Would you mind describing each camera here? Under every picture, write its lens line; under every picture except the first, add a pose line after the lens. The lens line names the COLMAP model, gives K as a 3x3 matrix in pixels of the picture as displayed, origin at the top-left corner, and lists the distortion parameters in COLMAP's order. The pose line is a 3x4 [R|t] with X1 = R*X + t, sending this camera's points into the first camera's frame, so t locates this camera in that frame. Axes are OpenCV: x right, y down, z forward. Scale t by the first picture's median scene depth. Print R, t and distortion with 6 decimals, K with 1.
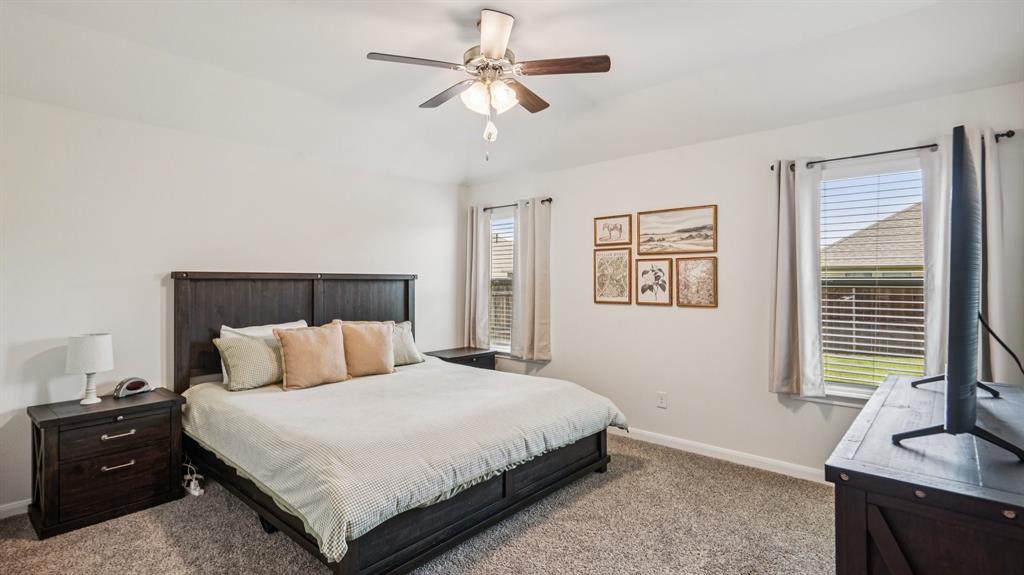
lens RADIAL K [[476.0, 0, 514.2], [0, 476.0, 284.0], [0, 0, 1]] dist [0.003053, 0.004115]
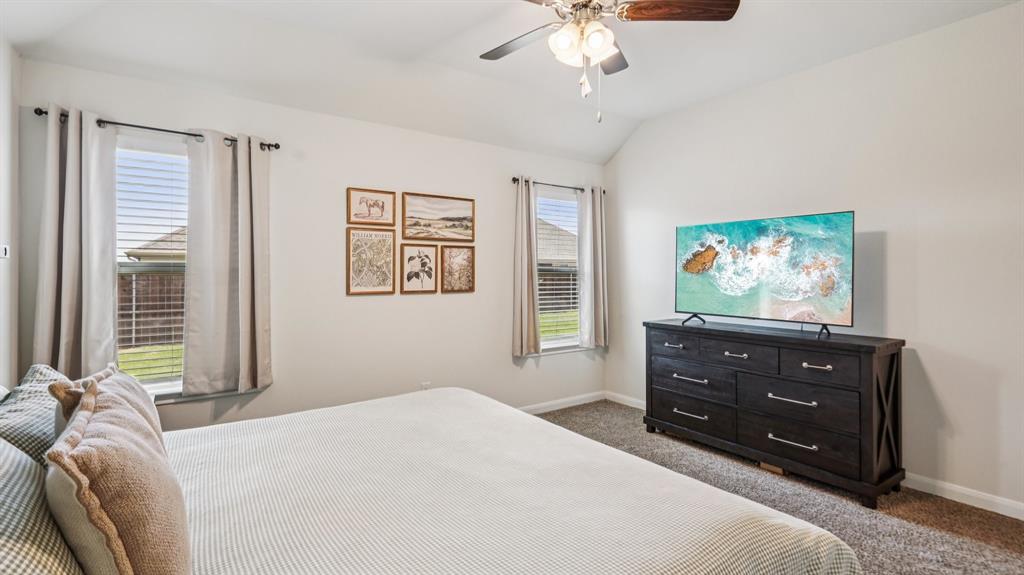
lens RADIAL K [[513.9, 0, 536.0], [0, 513.9, 272.0], [0, 0, 1]] dist [0.006301, 0.001088]
pose [[0.183487, -0.004002, 0.983014, -0.670373], [-0.002025, 0.999988, 0.004449, -0.002819], [-0.983020, -0.002807, 0.183476, 0.585078]]
